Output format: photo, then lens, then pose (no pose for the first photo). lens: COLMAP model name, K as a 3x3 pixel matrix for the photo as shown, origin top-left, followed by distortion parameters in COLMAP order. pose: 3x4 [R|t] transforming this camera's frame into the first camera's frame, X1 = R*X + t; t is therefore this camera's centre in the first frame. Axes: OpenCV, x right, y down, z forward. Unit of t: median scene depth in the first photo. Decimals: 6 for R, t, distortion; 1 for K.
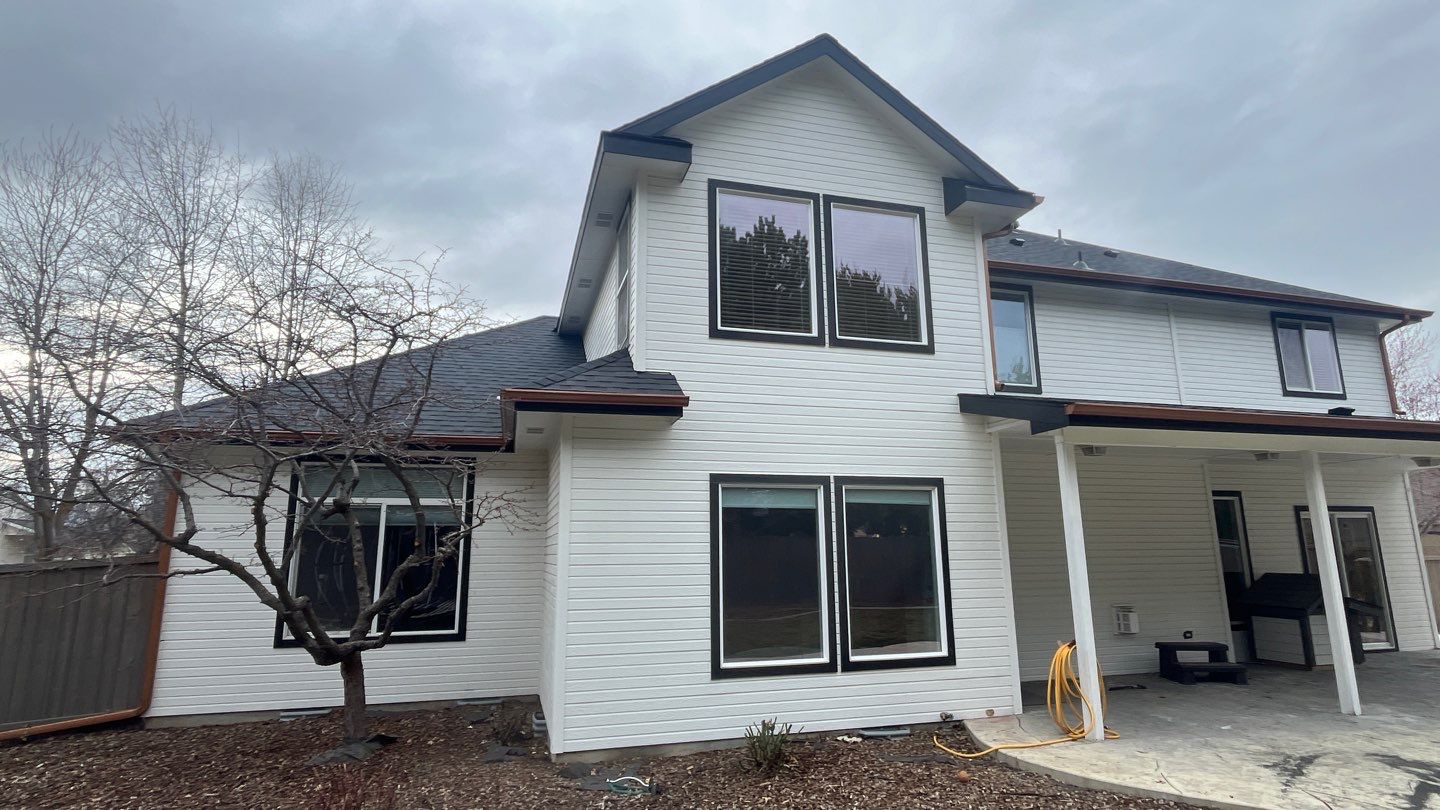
lens RADIAL K [[724.3, 0, 720.0], [0, 724.3, 405.0], [0, 0, 1]] dist [-0.001384, -0.000129]
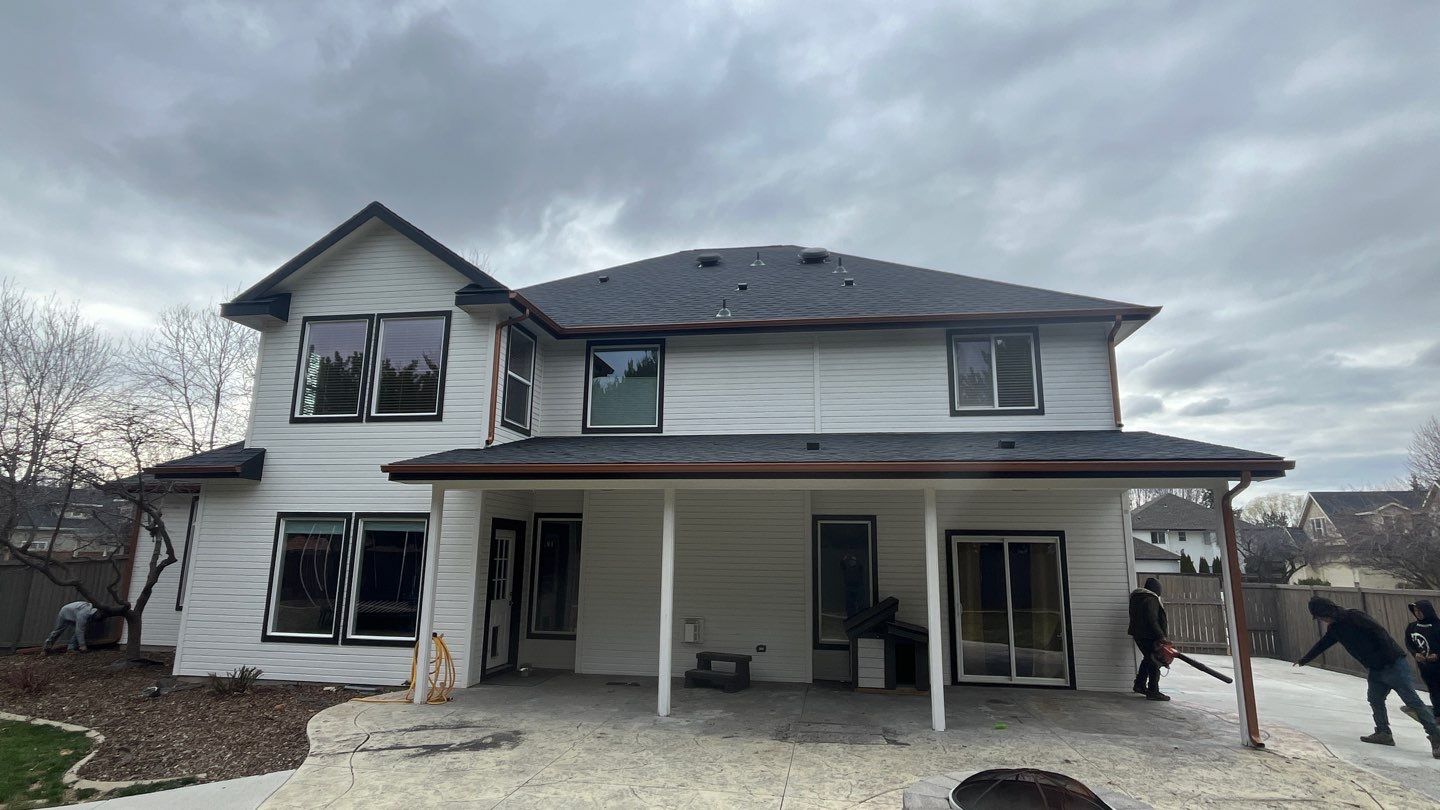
lens RADIAL K [[743.9, 0, 720.0], [0, 743.9, 405.0], [0, 0, 1]] dist [-0.003198, -0.000268]
pose [[0.909119, -0.063601, -0.411653, 1.359494], [0.061048, 0.997947, -0.019361, -0.041228], [0.412039, -0.007529, 0.911135, -0.060879]]
